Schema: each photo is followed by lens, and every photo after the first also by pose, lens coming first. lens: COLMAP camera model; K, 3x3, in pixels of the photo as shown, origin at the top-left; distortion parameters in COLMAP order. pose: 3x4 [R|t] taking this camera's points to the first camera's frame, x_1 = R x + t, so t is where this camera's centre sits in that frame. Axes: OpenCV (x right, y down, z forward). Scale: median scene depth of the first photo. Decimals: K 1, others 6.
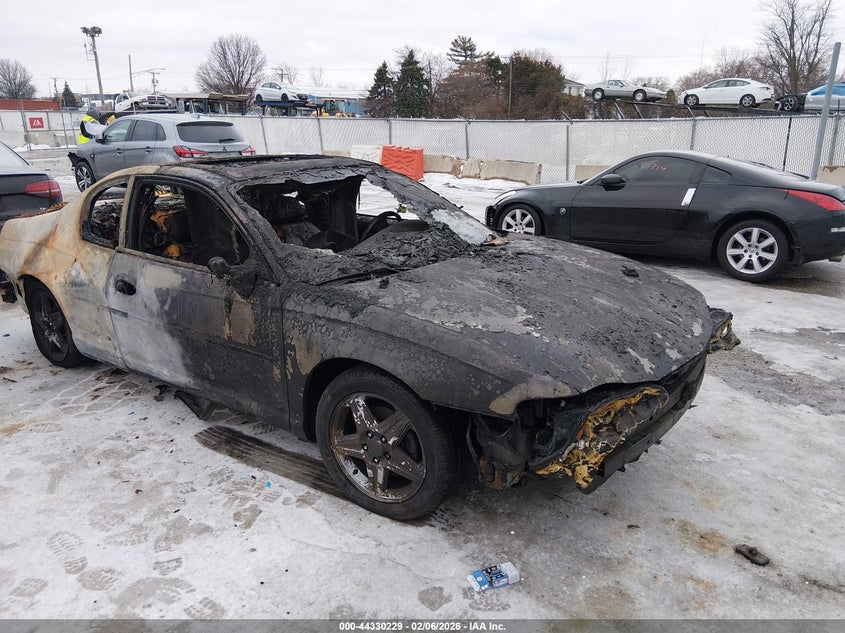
lens RADIAL K [[657.4, 0, 422.5], [0, 657.4, 316.5], [0, 0, 1]] dist [0.128151, -0.235230]
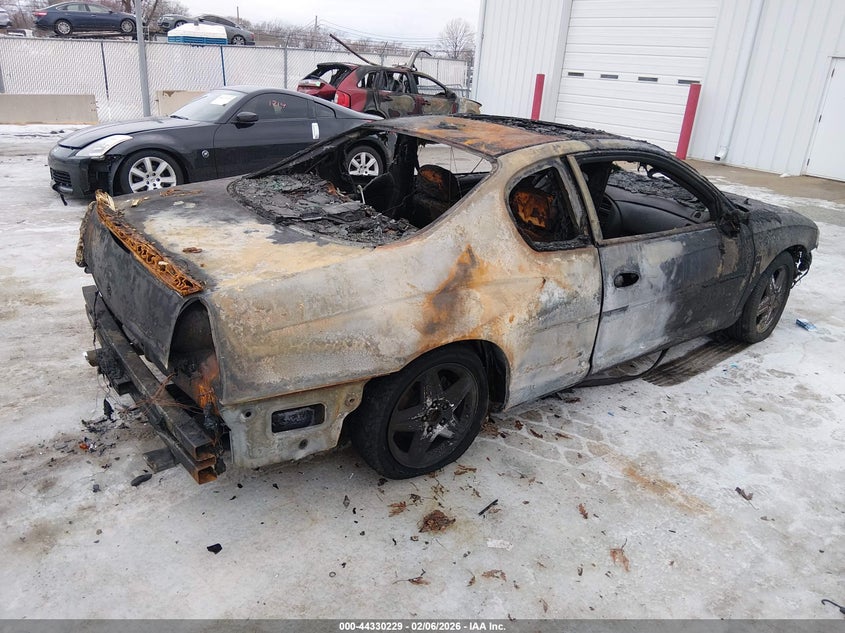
lens RADIAL K [[657.4, 0, 422.5], [0, 657.4, 316.5], [0, 0, 1]] dist [0.128151, -0.235230]
pose [[0.226671, -0.327022, 0.917429, -1.351486], [0.207964, 0.936475, 0.282429, -0.308509], [-0.951510, 0.126774, 0.280280, 1.016412]]
